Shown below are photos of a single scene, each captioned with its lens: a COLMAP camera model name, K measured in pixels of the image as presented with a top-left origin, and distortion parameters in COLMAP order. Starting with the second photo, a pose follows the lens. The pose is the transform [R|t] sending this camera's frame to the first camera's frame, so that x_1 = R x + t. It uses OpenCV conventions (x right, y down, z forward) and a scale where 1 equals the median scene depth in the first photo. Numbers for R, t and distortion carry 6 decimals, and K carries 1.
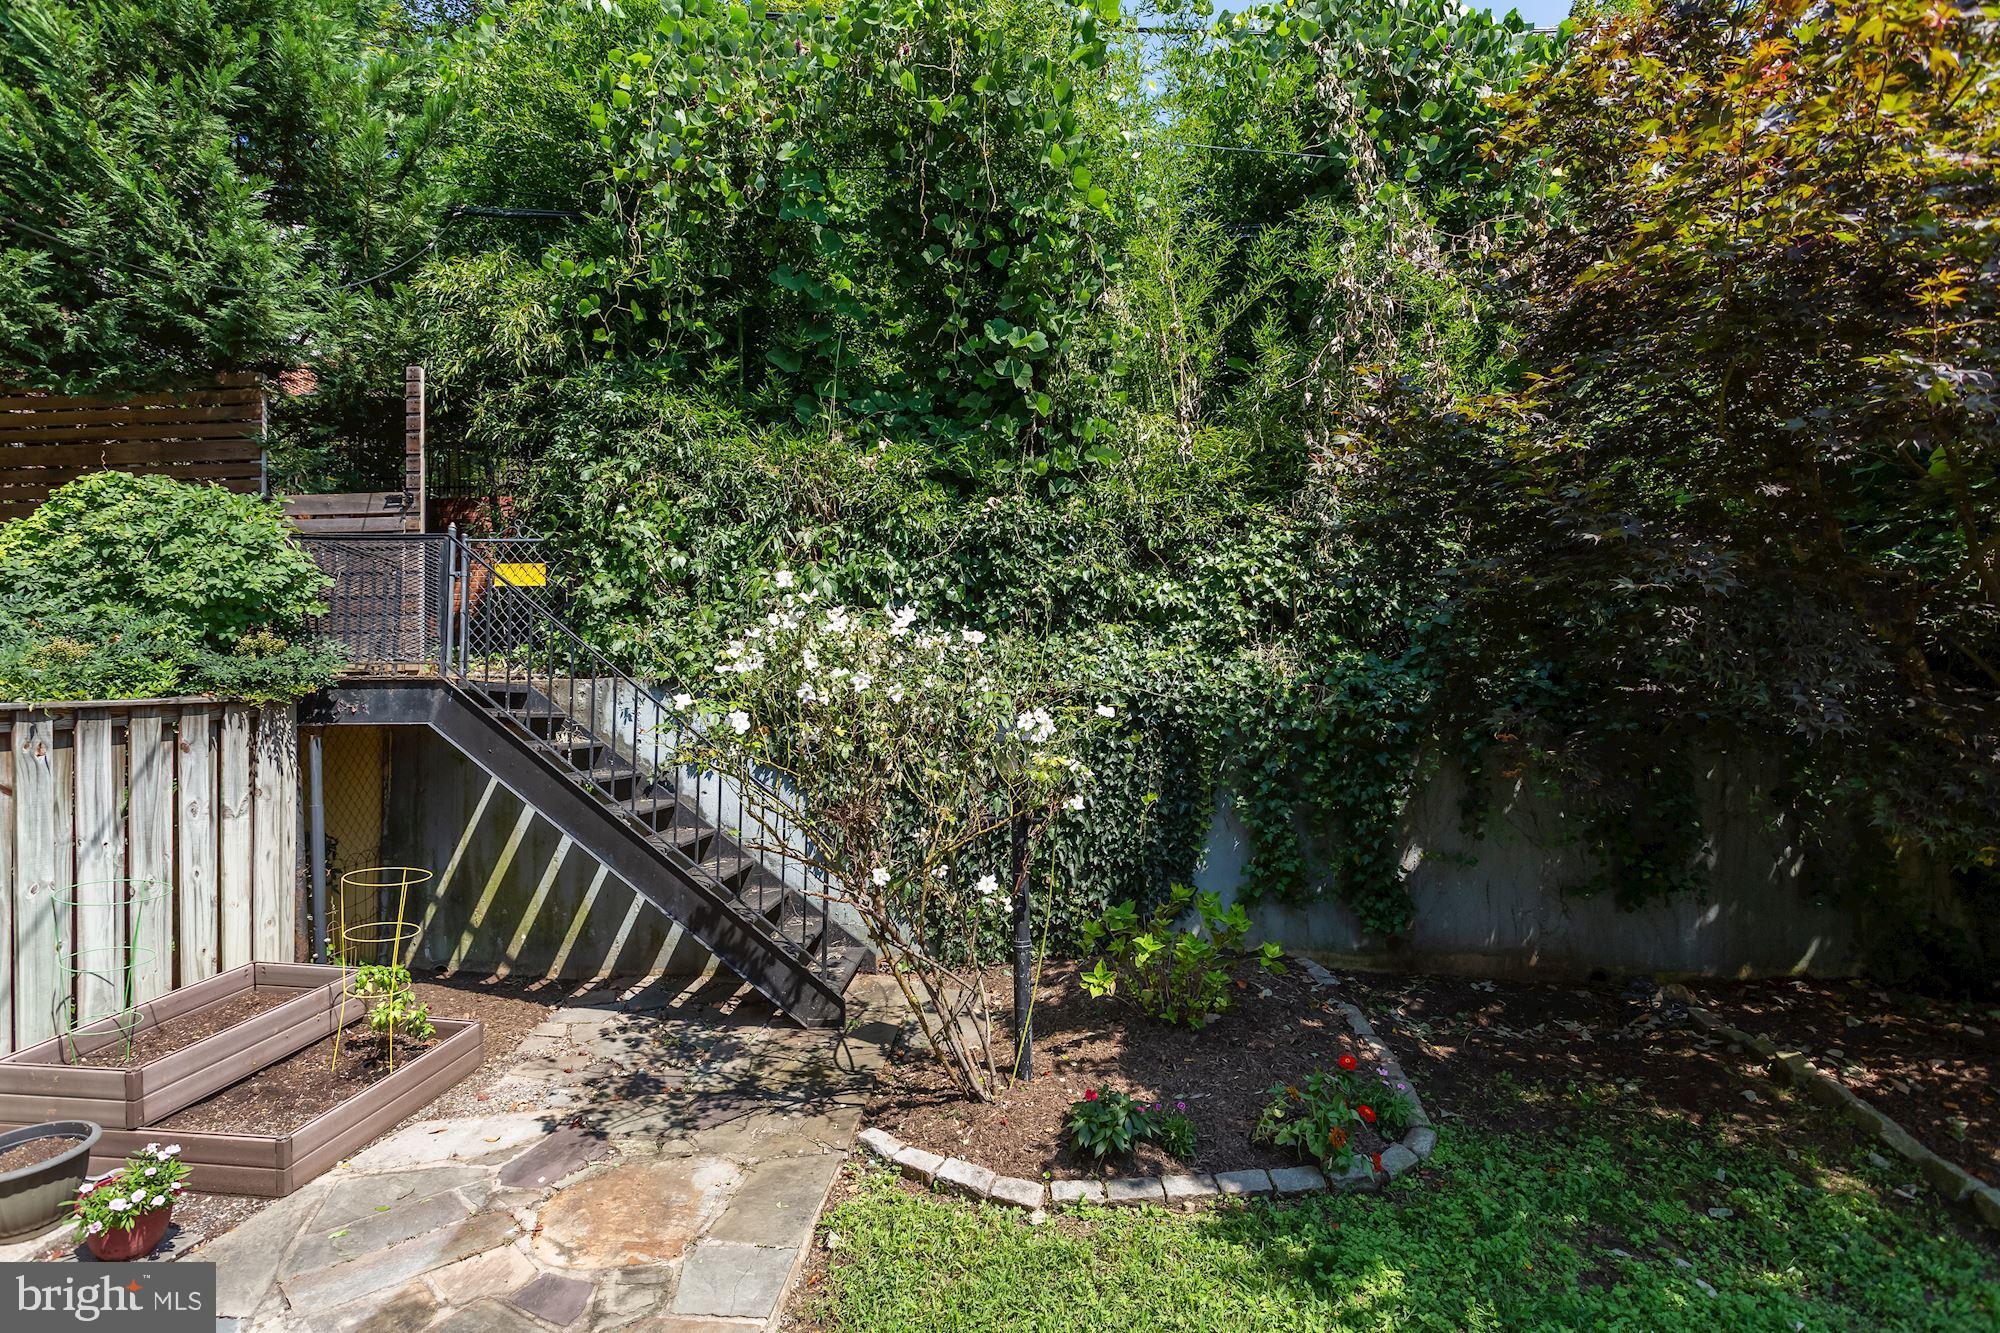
lens RADIAL K [[978.9, 0, 1016.3], [0, 978.9, 722.7], [0, 0, 1]] dist [-0.000370, 0.008044]
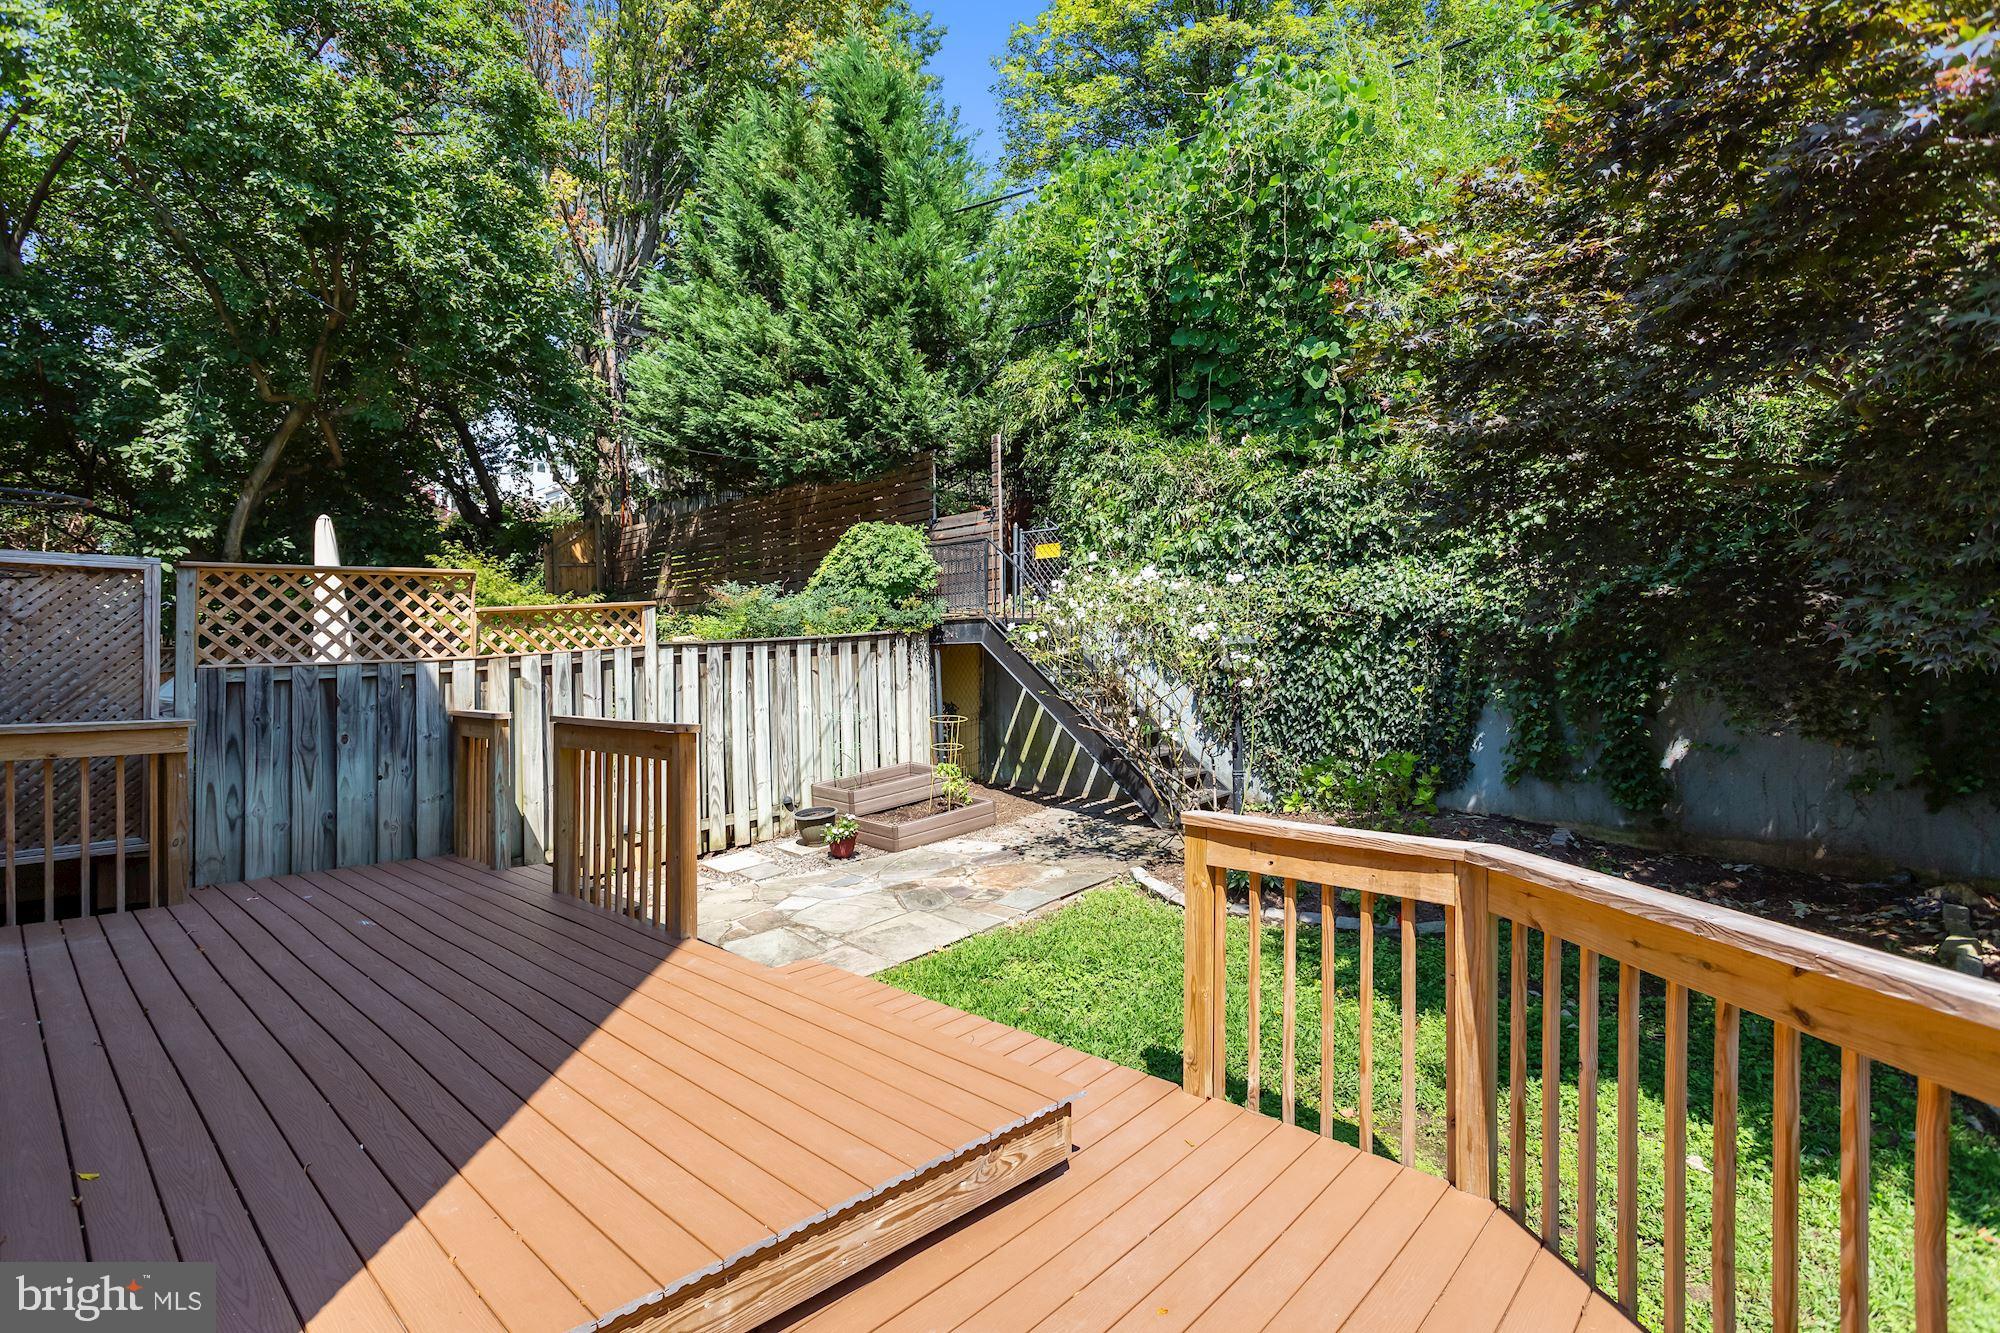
lens RADIAL K [[962.2, 0, 1000.0], [0, 962.2, 666.5], [0, 0, 1]] dist [0.000950, 0.000645]
pose [[0.766363, -0.003139, -0.642400, 0.516960], [0.017847, 0.999706, 0.016406, 0.015310], [0.642160, -0.024038, 0.766194, -0.316991]]
